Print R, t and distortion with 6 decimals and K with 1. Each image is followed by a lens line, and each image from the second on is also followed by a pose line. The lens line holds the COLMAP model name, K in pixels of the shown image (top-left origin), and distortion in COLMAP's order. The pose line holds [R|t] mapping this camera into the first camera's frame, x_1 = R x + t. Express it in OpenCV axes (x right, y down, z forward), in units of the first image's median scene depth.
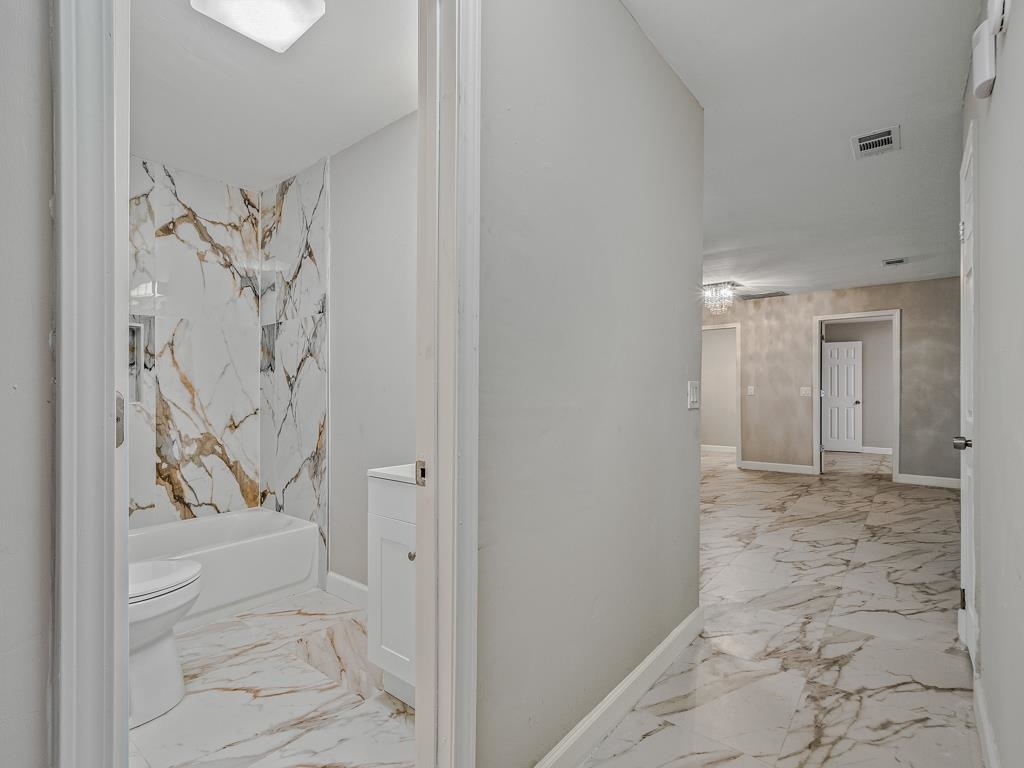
lens RADIAL K [[500.1, 0, 492.1], [0, 500.1, 391.6], [0, 0, 1]] dist [0.006085, -0.000078]
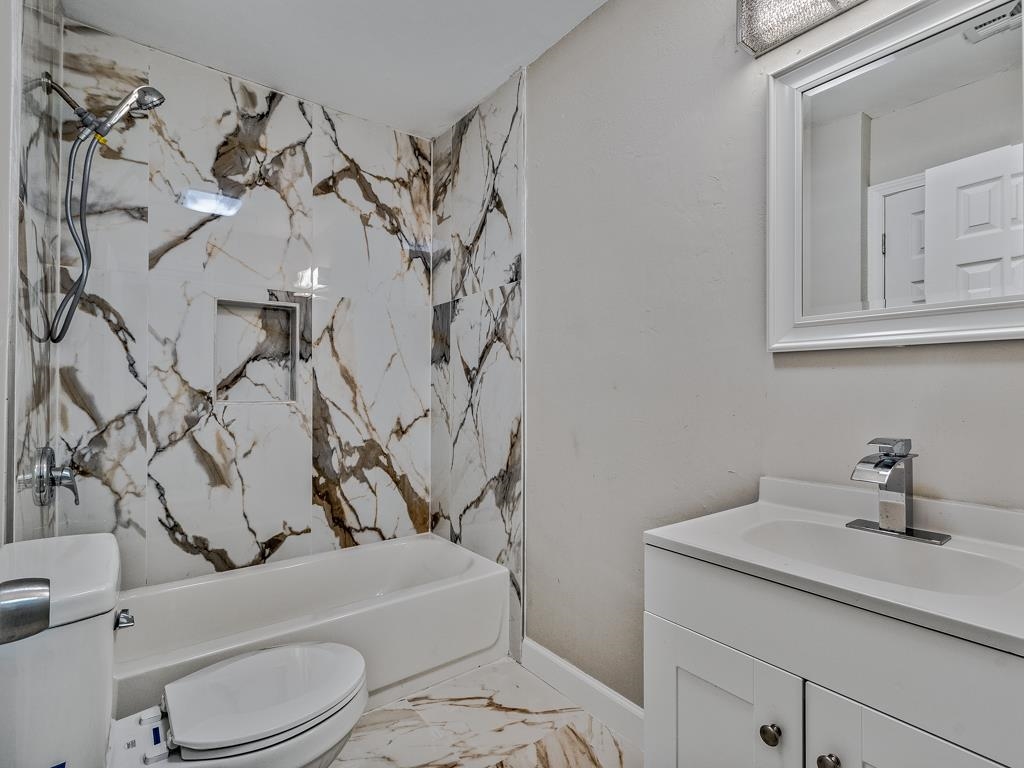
lens RADIAL K [[489.7, 0, 533.2], [0, 489.7, 386.0], [0, 0, 1]] dist [0.003413, -0.000042]
pose [[0.981577, 0.001105, -0.191062, -0.170073], [-0.002077, 0.999986, -0.004885, -0.000217], [0.191054, 0.005191, 0.981566, 0.290351]]
